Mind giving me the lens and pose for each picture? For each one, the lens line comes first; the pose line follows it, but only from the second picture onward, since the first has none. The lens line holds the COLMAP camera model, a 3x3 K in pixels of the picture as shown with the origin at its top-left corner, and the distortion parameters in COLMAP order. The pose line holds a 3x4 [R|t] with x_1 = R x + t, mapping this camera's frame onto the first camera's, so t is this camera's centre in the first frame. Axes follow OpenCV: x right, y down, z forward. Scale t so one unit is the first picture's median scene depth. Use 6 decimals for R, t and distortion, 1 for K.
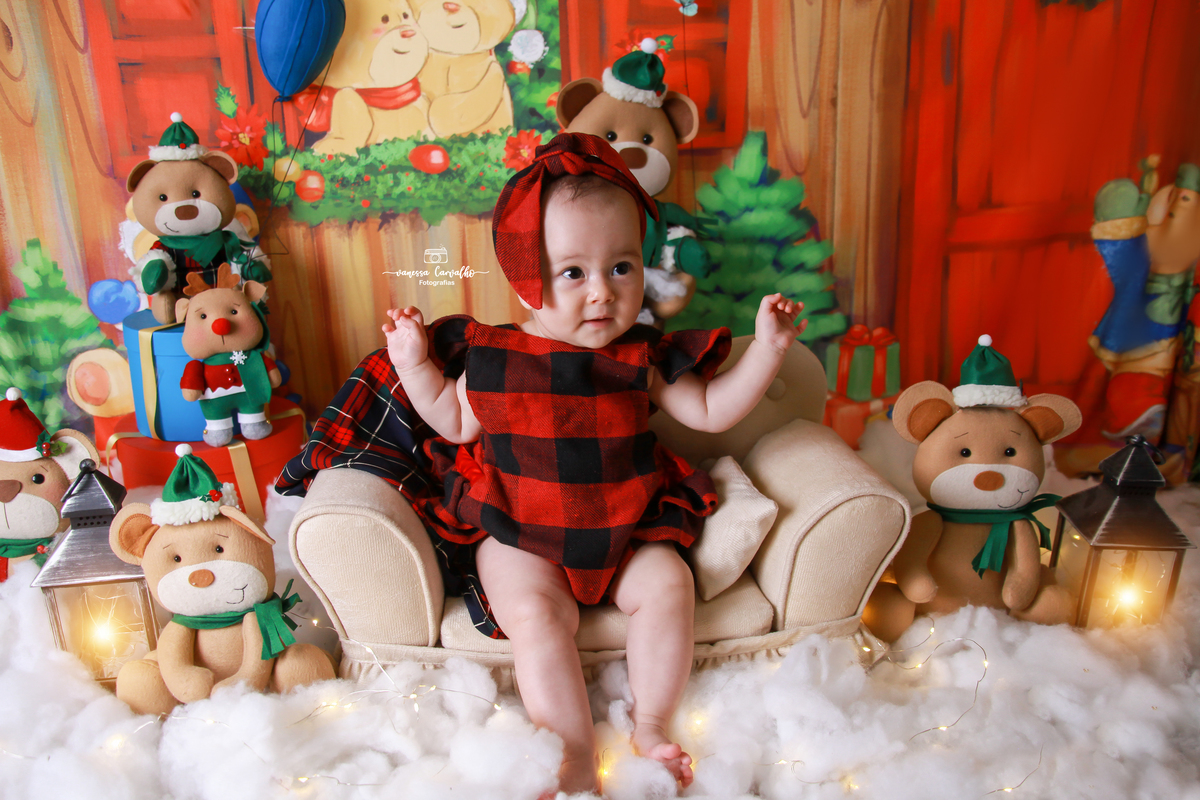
lens RADIAL K [[911.3, 0, 593.5], [0, 911.3, 417.7], [0, 0, 1]] dist [-0.172773, 0.102650]
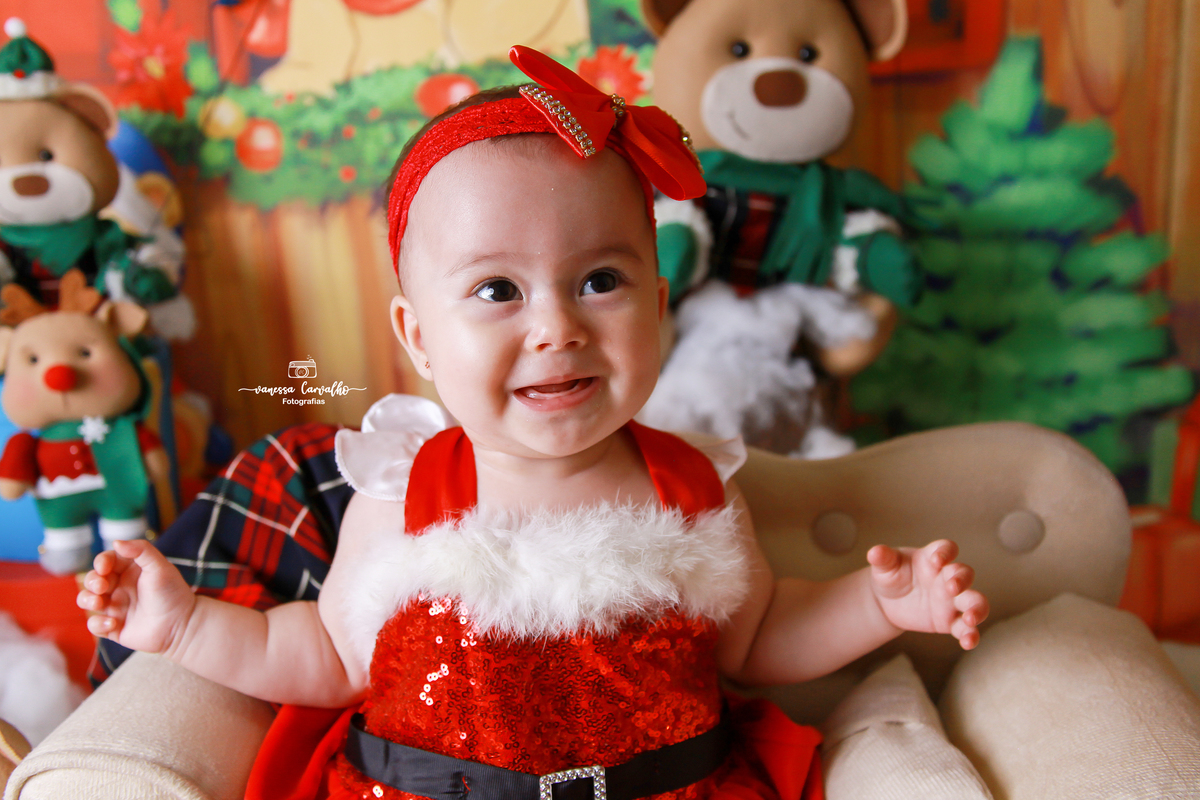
lens RADIAL K [[1236.0, 0, 599.7], [0, 1236.0, 418.4], [0, 0, 1]] dist [-0.103740, 0.170082]
pose [[0.979979, 0.026814, -0.197289, 0.083814], [-0.035435, 0.998559, -0.040300, -0.047611], [0.195924, 0.046484, 0.979517, 0.230578]]
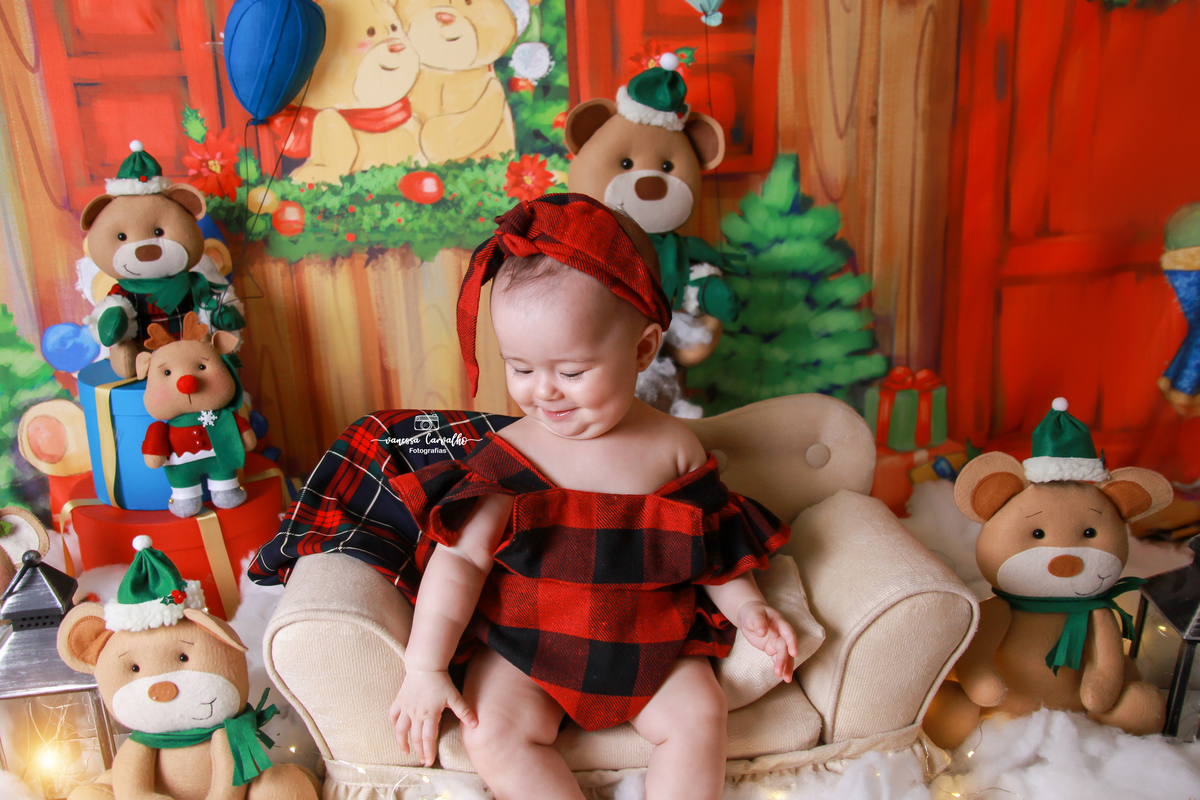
lens RADIAL K [[964.8, 0, 583.6], [0, 964.8, 418.0], [0, 0, 1]] dist [-0.171285, 0.111288]
pose [[0.999928, -0.004637, -0.011040, -0.012594], [0.004485, 0.999896, -0.013734, -0.046340], [0.011102, 0.013684, 0.999845, 0.056374]]
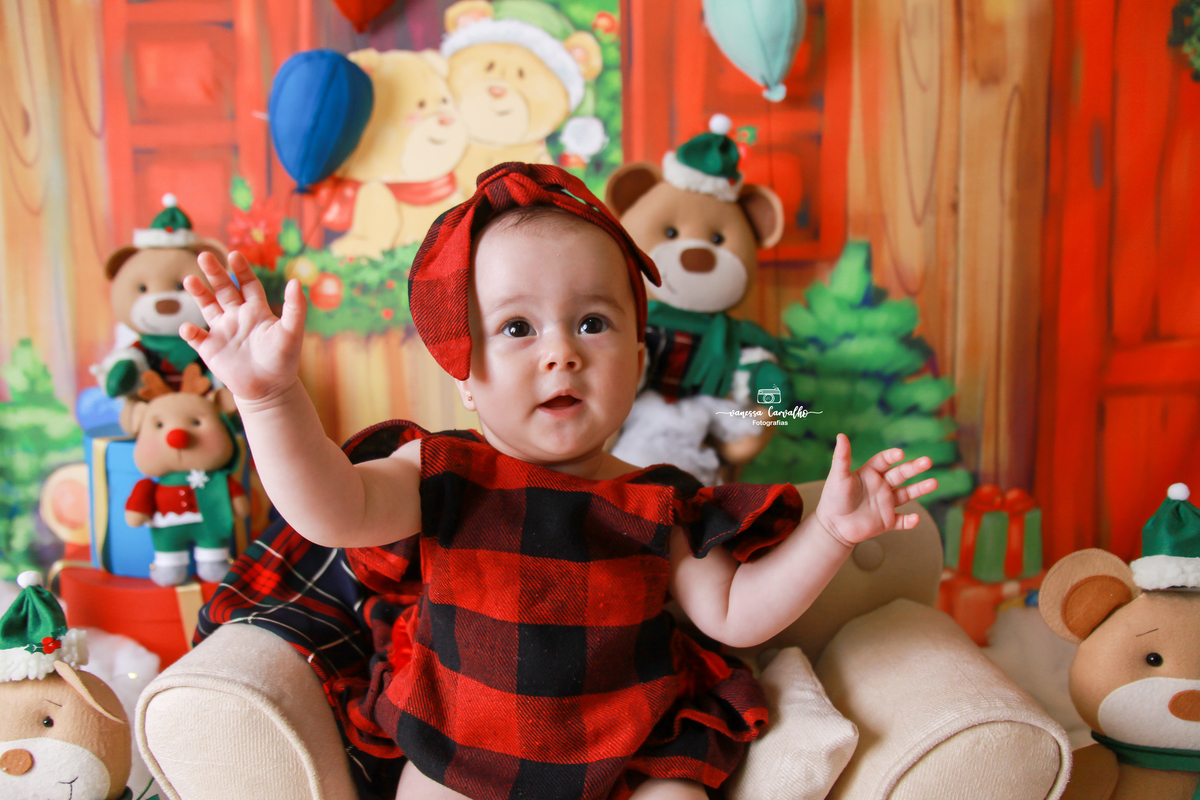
lens RADIAL K [[904.1, 0, 601.0], [0, 904.1, 427.1], [0, 0, 1]] dist [-0.177430, 0.104014]
pose [[0.990588, 0.038415, -0.131376, 0.064336], [-0.061677, 0.982119, -0.177871, 0.005290], [0.122194, 0.184300, 0.975245, 0.219876]]
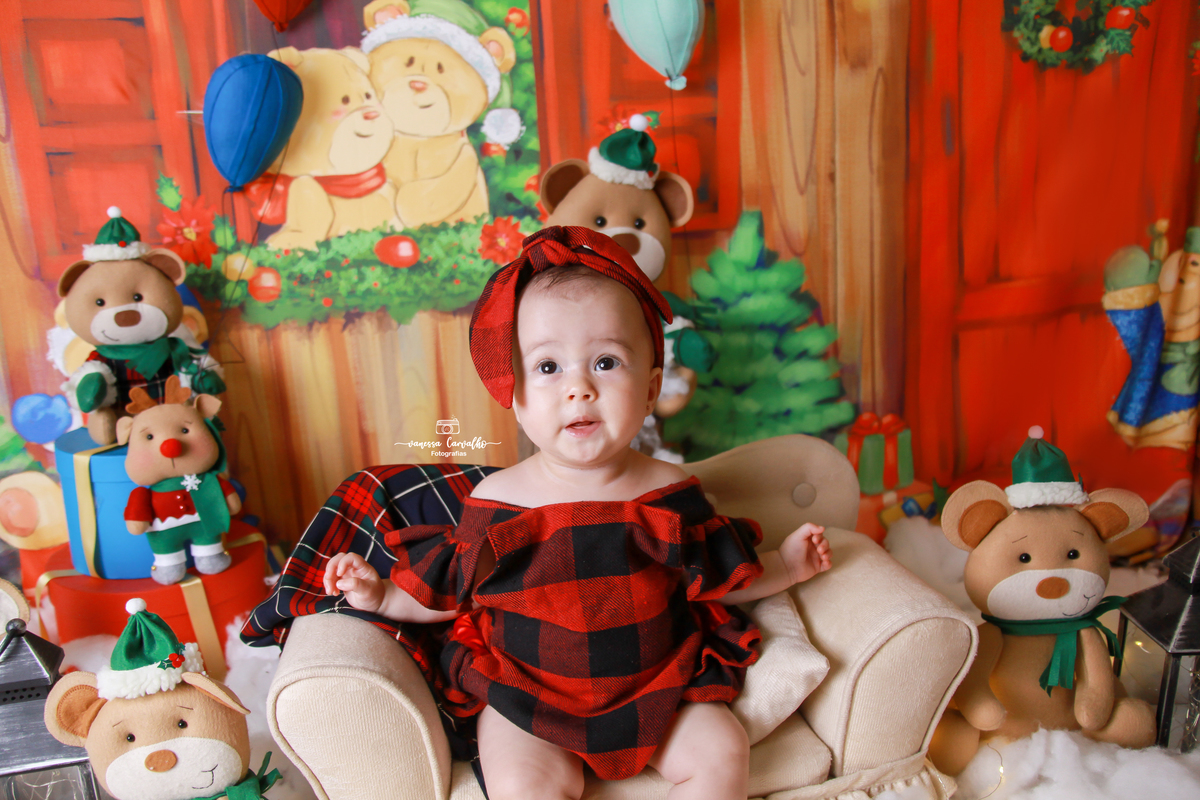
lens RADIAL K [[943.5, 0, 598.4], [0, 943.5, 421.5], [0, 0, 1]] dist [-0.166825, 0.107482]
pose [[0.997318, -0.040628, 0.060871, -0.045745], [0.045723, 0.995348, -0.084807, -0.028962], [-0.057142, 0.087363, 0.994536, 0.066137]]
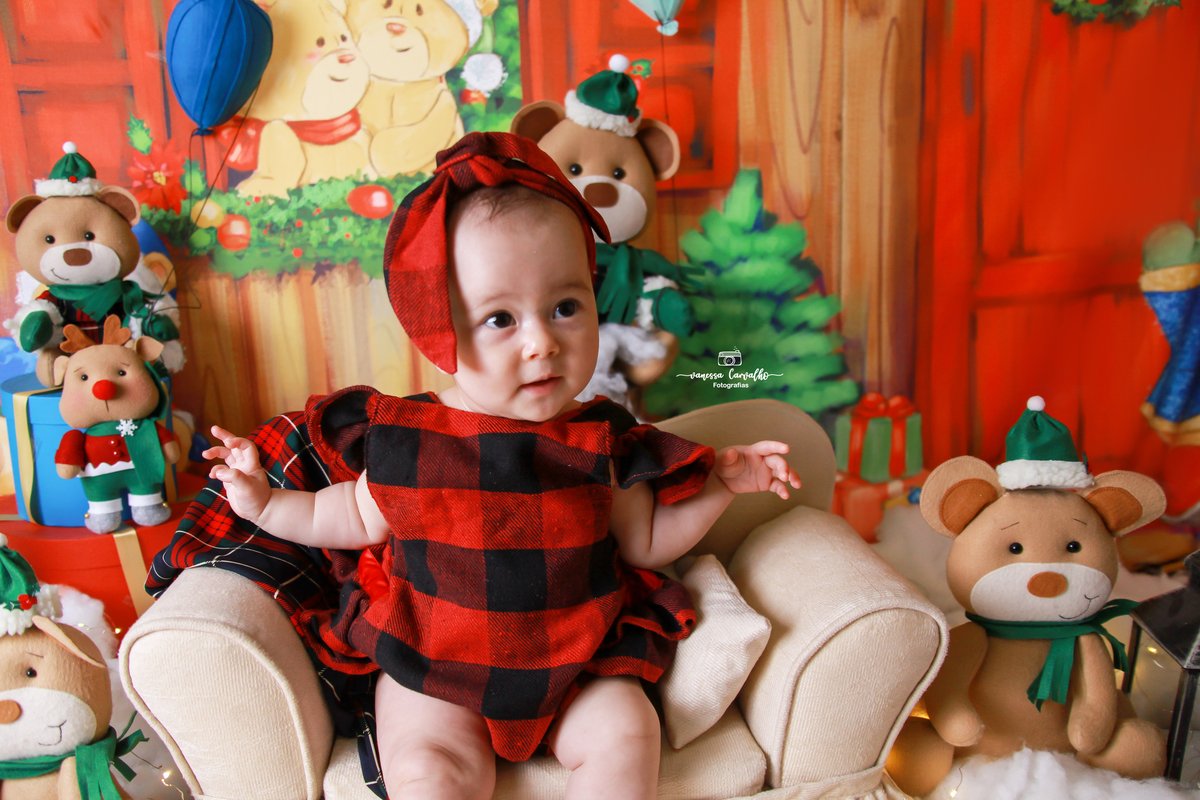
lens RADIAL K [[911.3, 0, 593.5], [0, 911.3, 417.7], [0, 0, 1]] dist [-0.172773, 0.102650]
pose [[0.999914, 0.000616, -0.013091, 0.044864], [-0.001791, 0.995948, -0.089912, -0.003212], [0.012983, 0.089927, 0.995864, 0.161965]]
